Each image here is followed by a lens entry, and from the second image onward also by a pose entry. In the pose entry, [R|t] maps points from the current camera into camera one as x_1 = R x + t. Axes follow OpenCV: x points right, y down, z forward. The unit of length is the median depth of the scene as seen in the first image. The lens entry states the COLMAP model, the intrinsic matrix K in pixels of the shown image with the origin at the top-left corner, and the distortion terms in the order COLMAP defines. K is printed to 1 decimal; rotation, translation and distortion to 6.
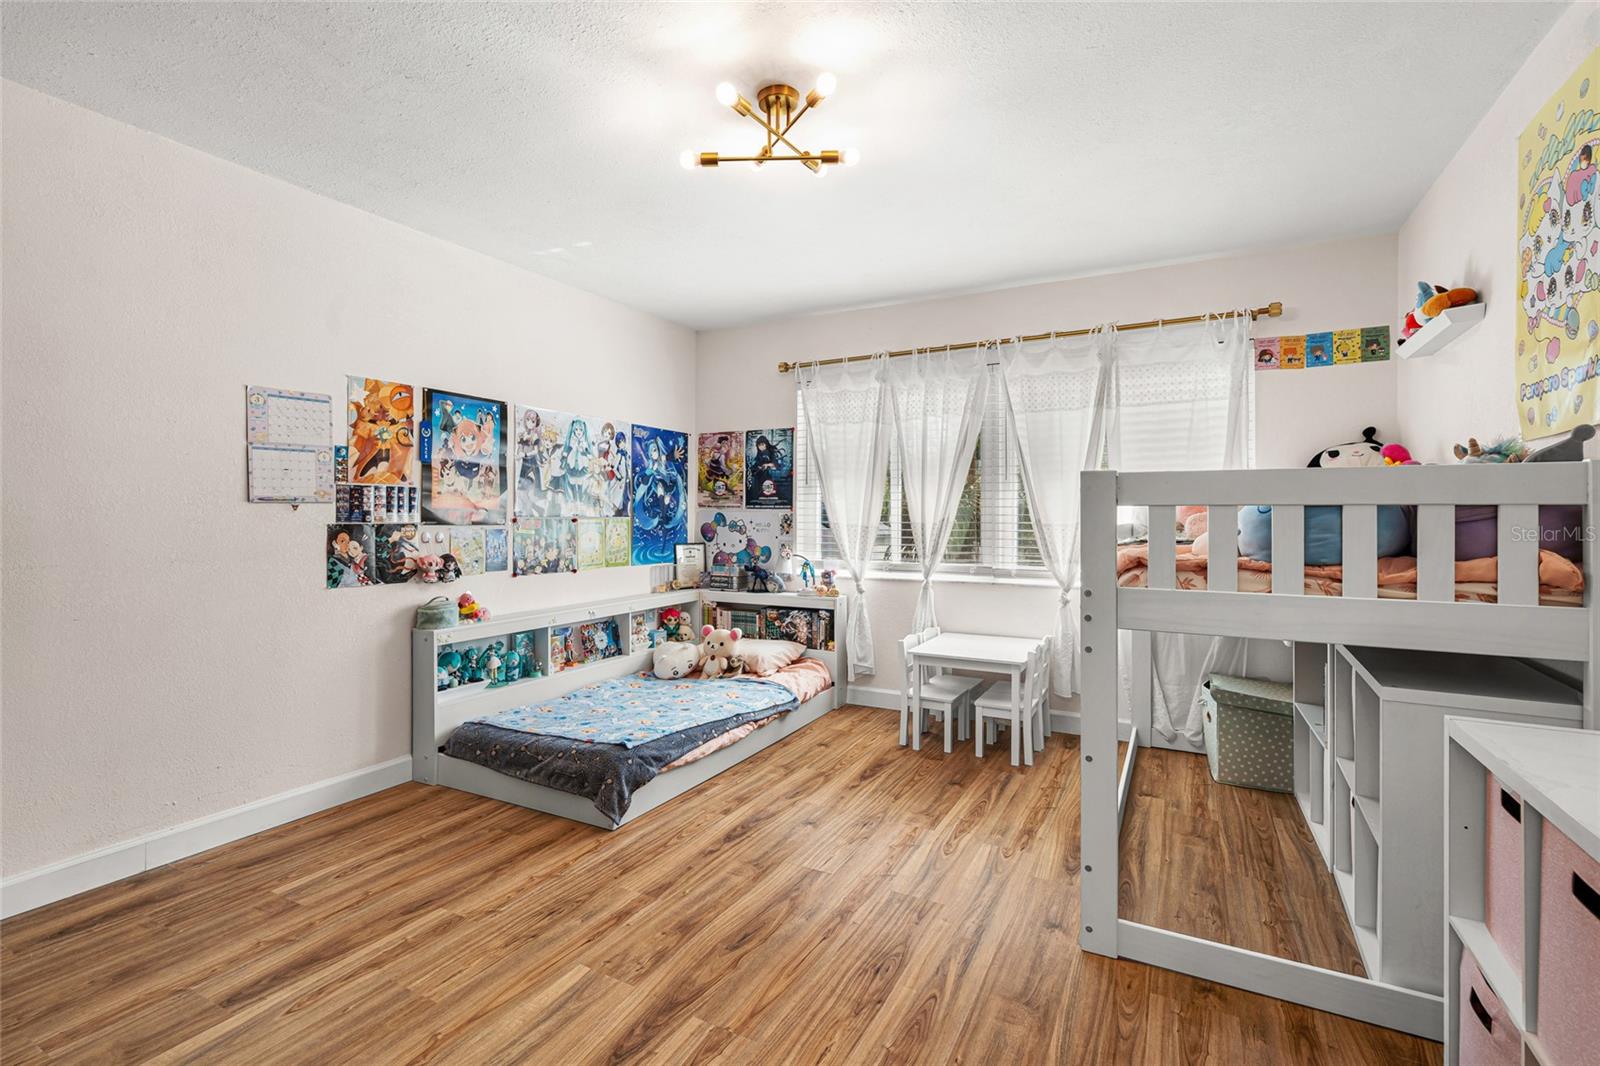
lens RADIAL K [[730.9, 0, 793.4], [0, 730.9, 511.0], [0, 0, 1]] dist [-0.001674, 0.001219]
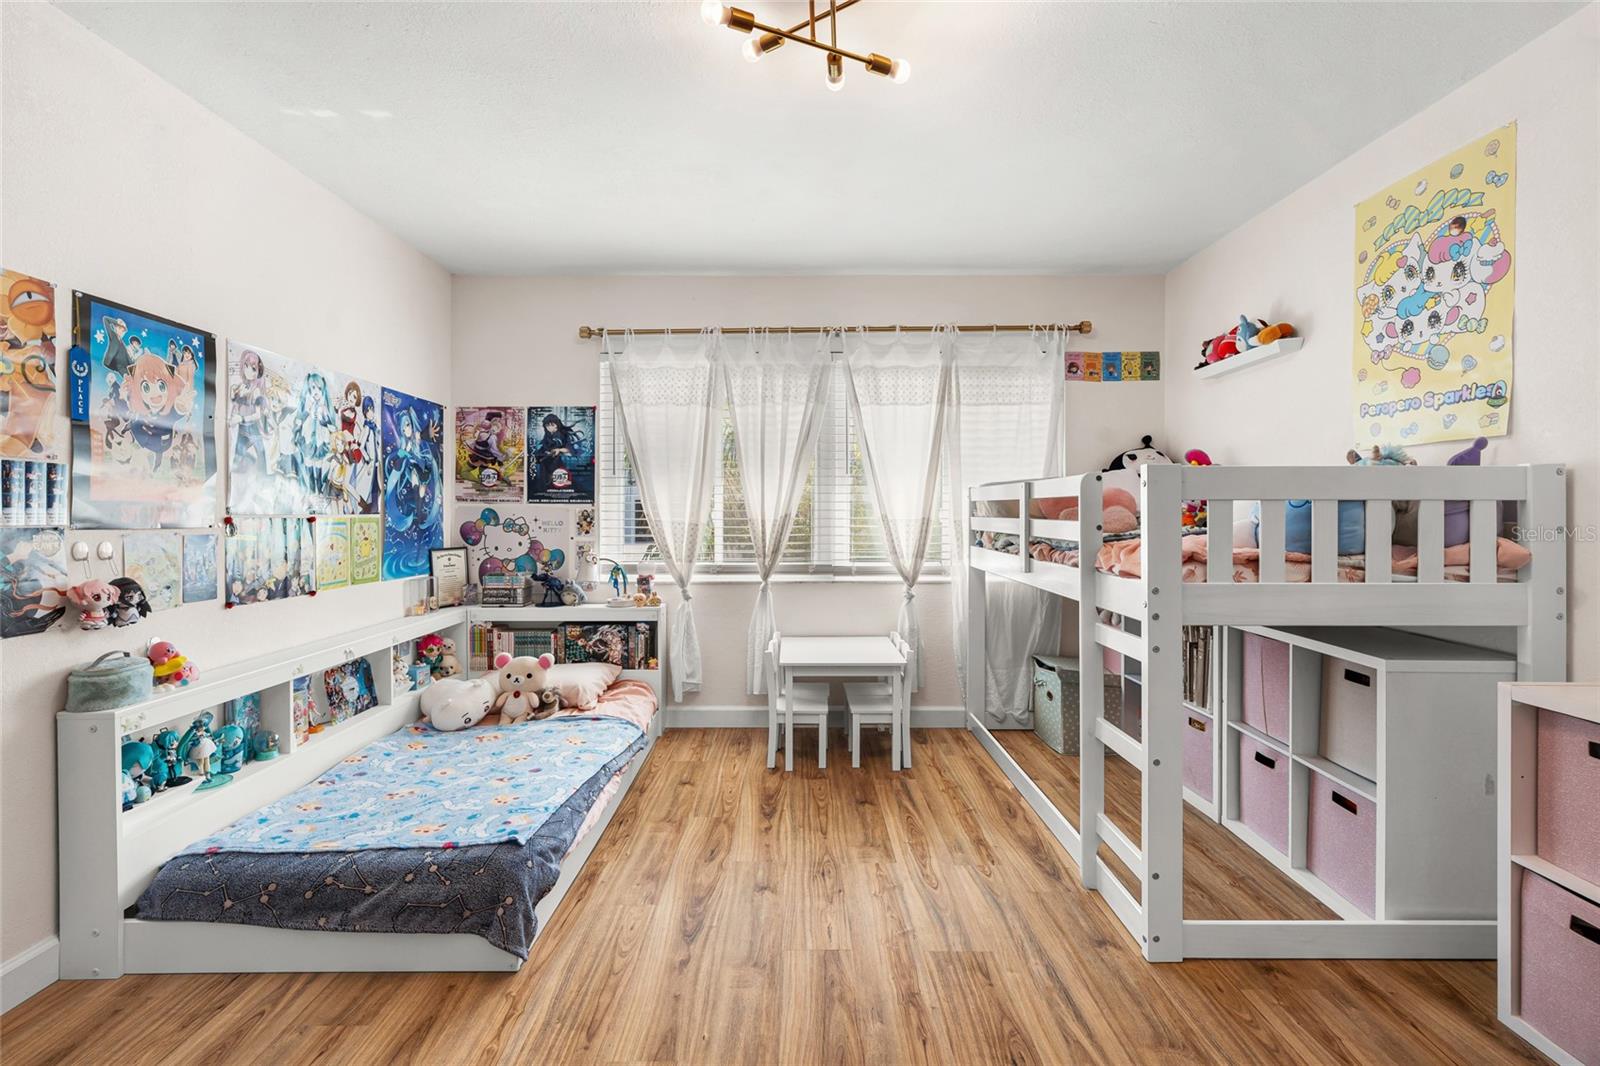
lens RADIAL K [[730.9, 0, 793.4], [0, 730.9, 511.0], [0, 0, 1]] dist [-0.001674, 0.001219]
pose [[0.880692, -0.002637, 0.473681, -0.264445], [0.000003, 0.999985, 0.005561, 0.001182], [-0.473689, -0.004896, 0.880679, 0.213009]]
